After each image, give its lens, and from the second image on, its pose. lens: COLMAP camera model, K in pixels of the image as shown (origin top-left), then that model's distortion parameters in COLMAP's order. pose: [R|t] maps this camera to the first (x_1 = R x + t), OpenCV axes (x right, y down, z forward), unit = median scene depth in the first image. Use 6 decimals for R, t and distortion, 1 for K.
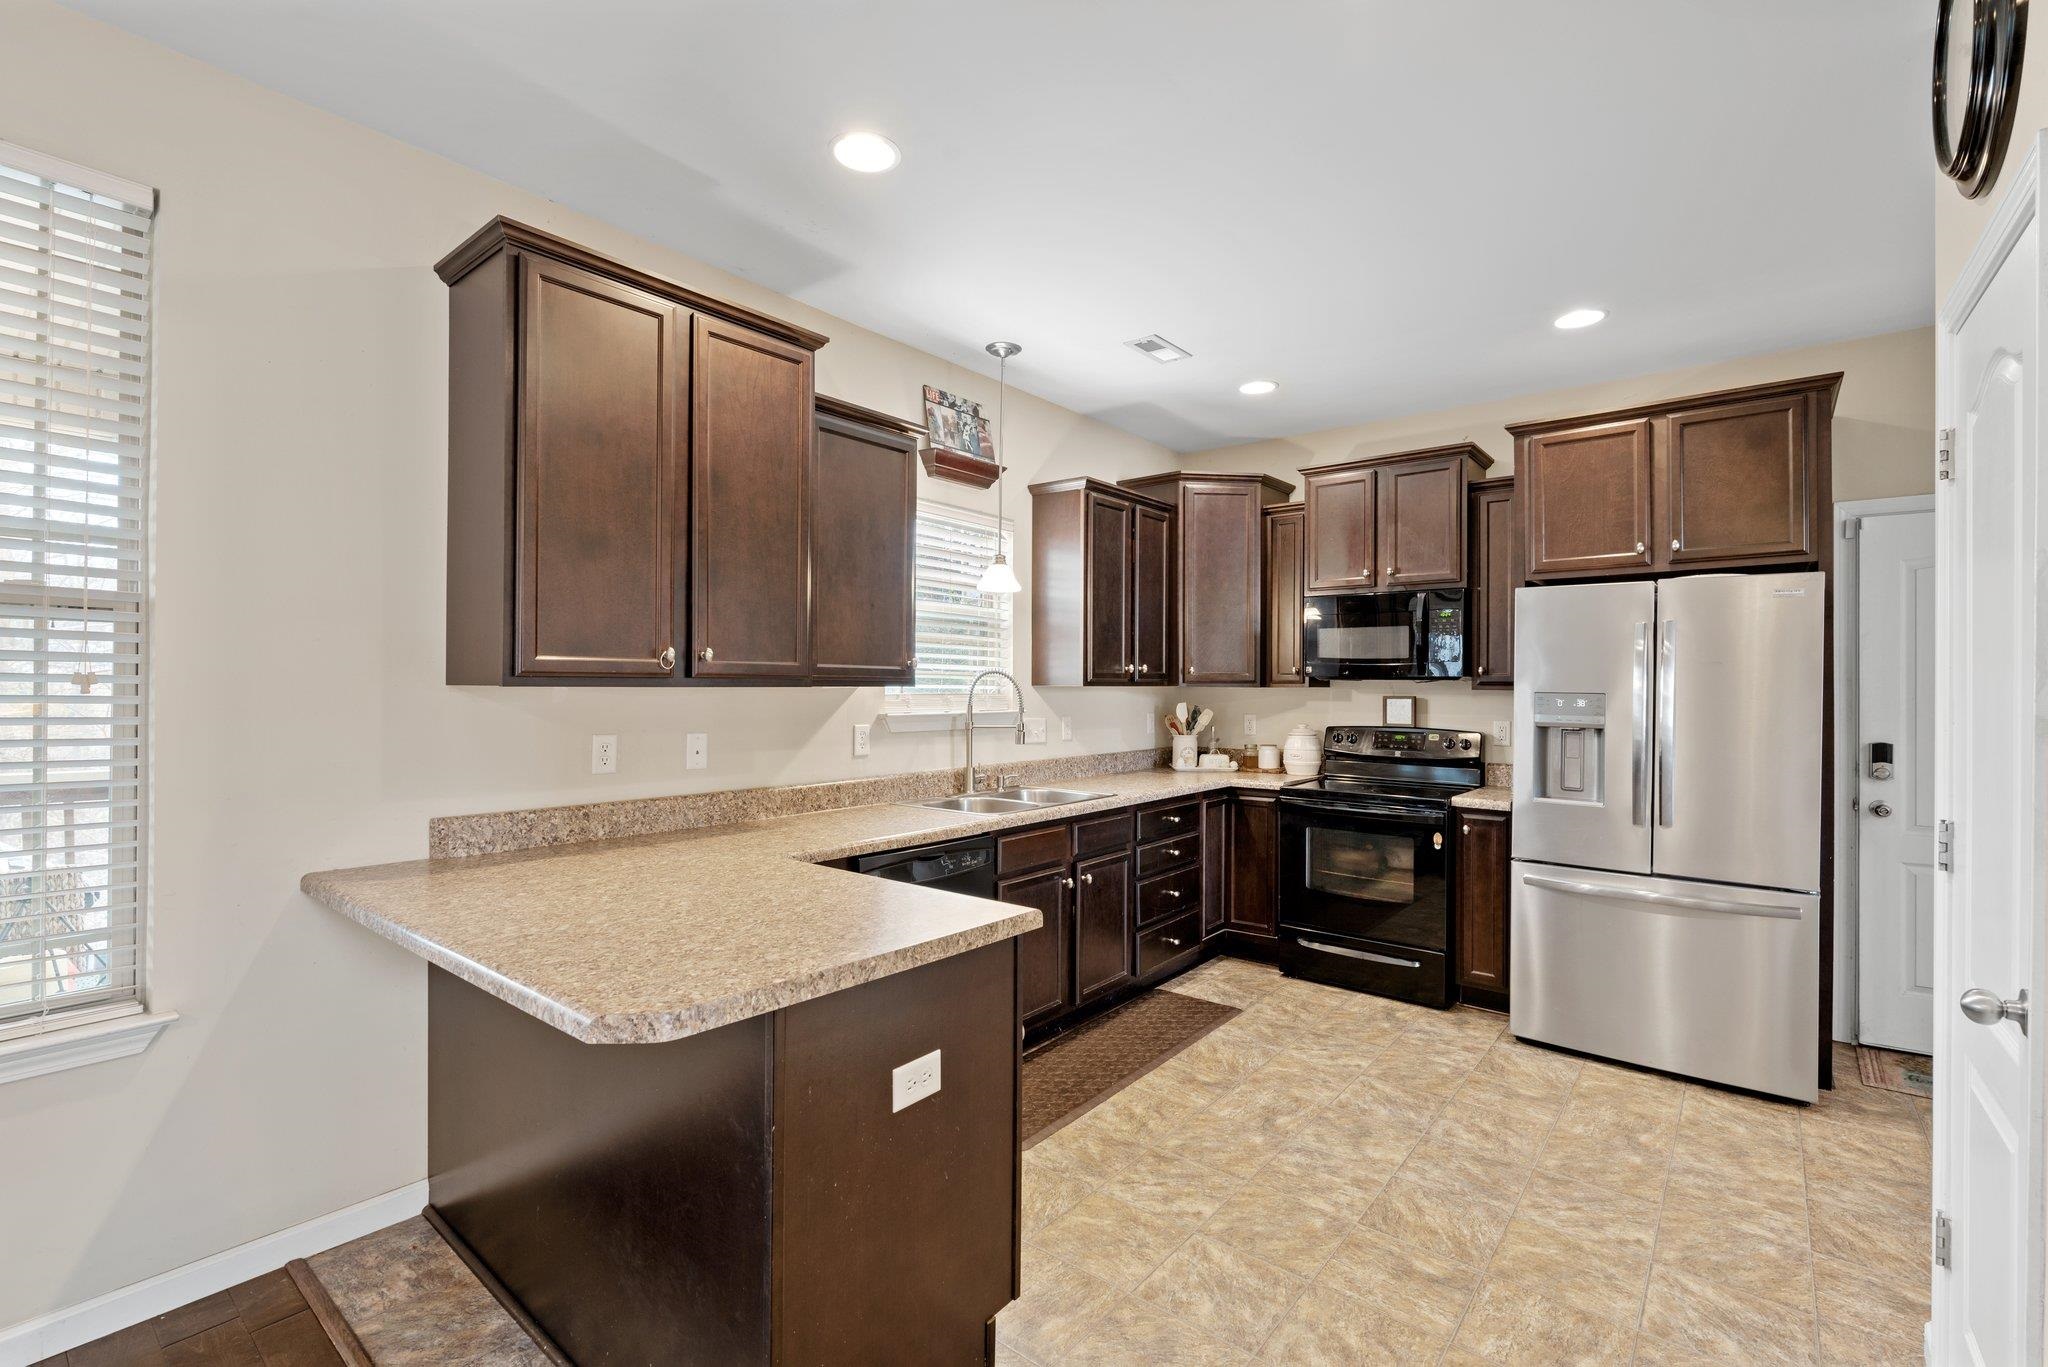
lens RADIAL K [[910.6, 0, 1033.0], [0, 910.6, 686.6], [0, 0, 1]] dist [-0.003356, -0.000389]
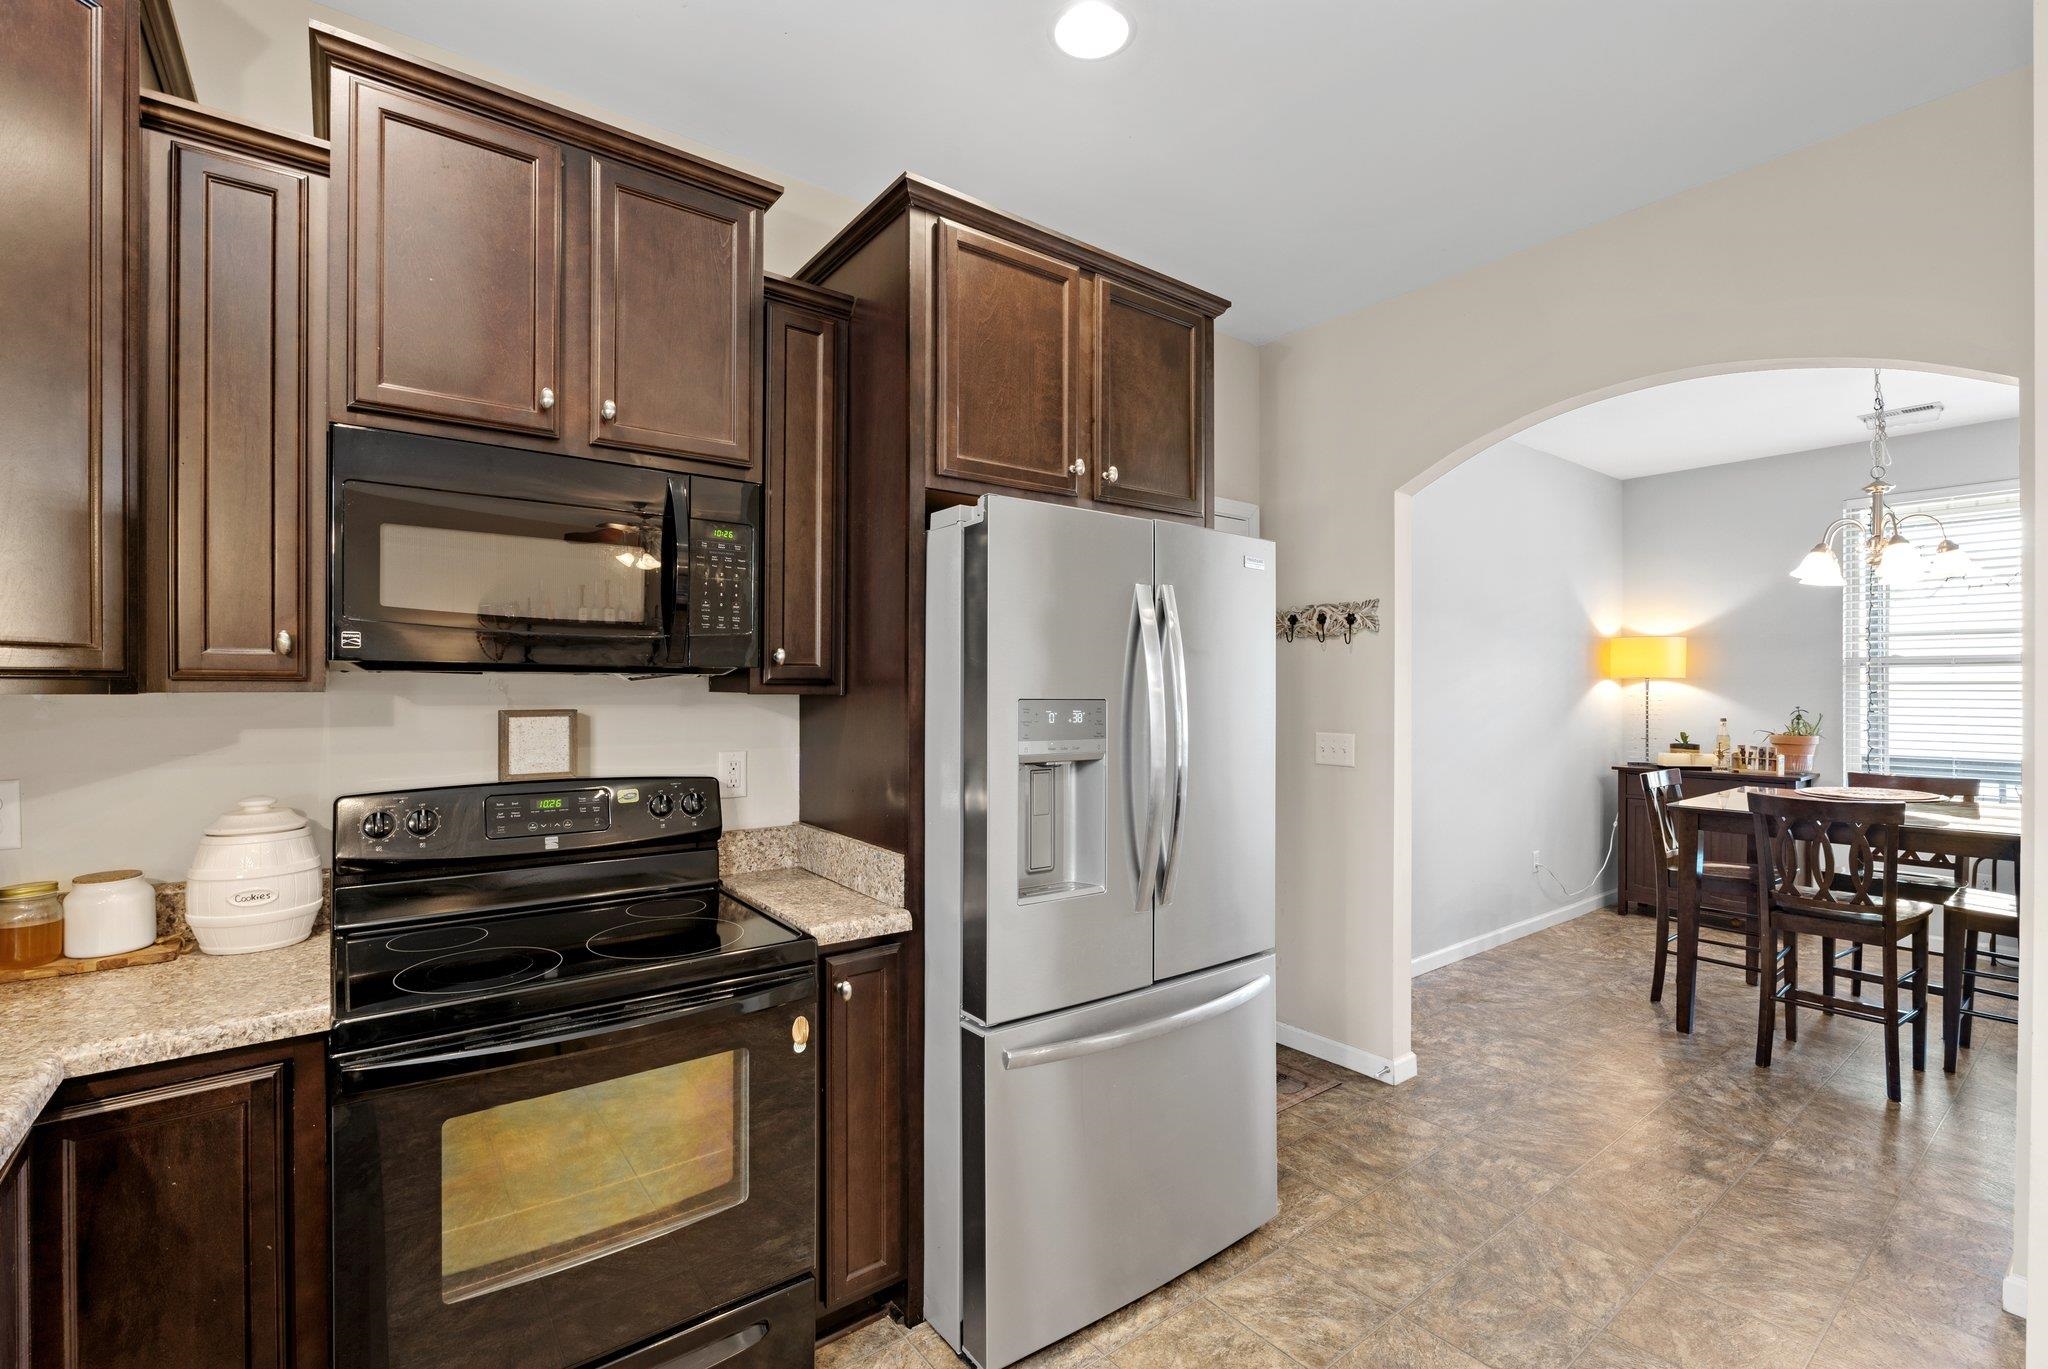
lens RADIAL K [[910.6, 0, 1033.0], [0, 910.6, 687.6], [0, 0, 1]] dist [-0.003356, -0.000389]
pose [[0.236985, -0.004897, 0.971501, 0.035388], [0.002377, 0.999987, 0.004460, -0.001869], [-0.971510, 0.001252, 0.236994, 0.706332]]
